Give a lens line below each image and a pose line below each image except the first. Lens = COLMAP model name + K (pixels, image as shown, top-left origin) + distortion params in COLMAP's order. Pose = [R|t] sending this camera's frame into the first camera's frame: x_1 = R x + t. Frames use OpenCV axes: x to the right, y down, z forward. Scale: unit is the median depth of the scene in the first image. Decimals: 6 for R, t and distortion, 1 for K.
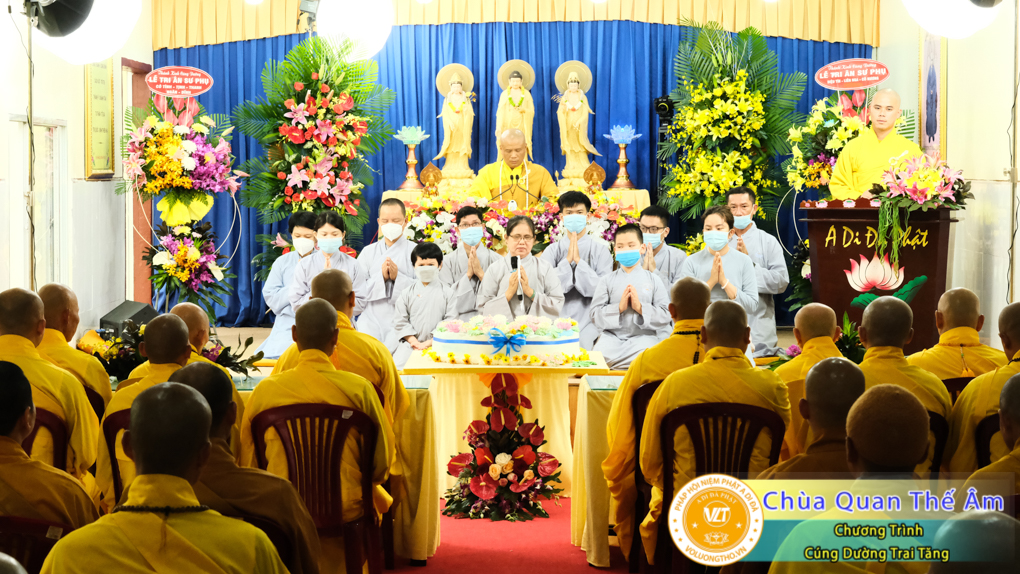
lens RADIAL K [[2169.3, 0, 510.0], [0, 2169.3, 287.0], [0, 0, 1]] dist [-0.164158, 0.296772]
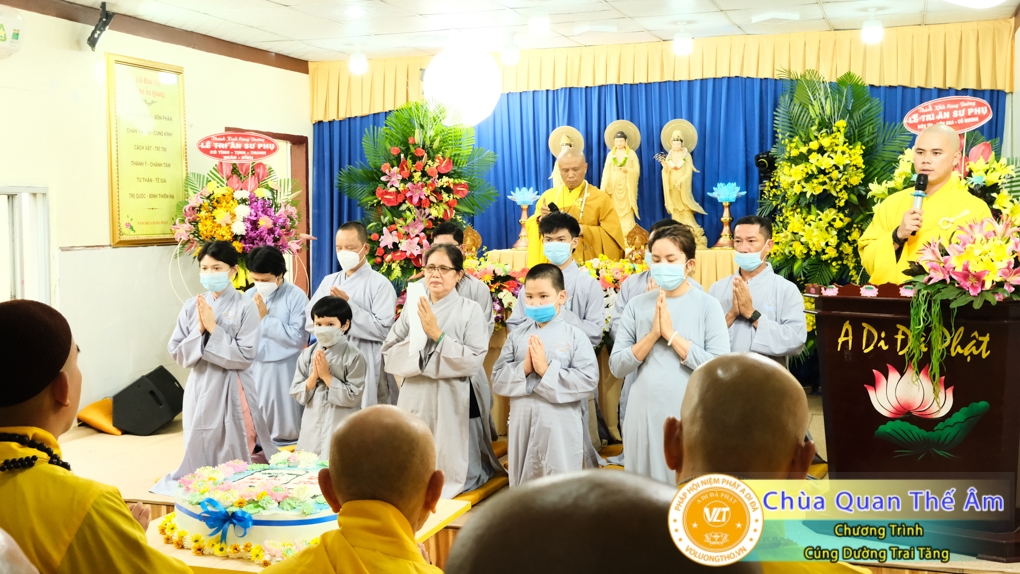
lens RADIAL K [[1160.9, 0, 509.3], [0, 1160.9, 262.2], [0, 0, 1]] dist [0.013244, -0.014129]
pose [[0.946911, 0.004610, -0.321463, 0.133733], [-0.007488, 0.999942, -0.007716, -0.035177], [0.321409, 0.009714, 0.946891, 0.487711]]
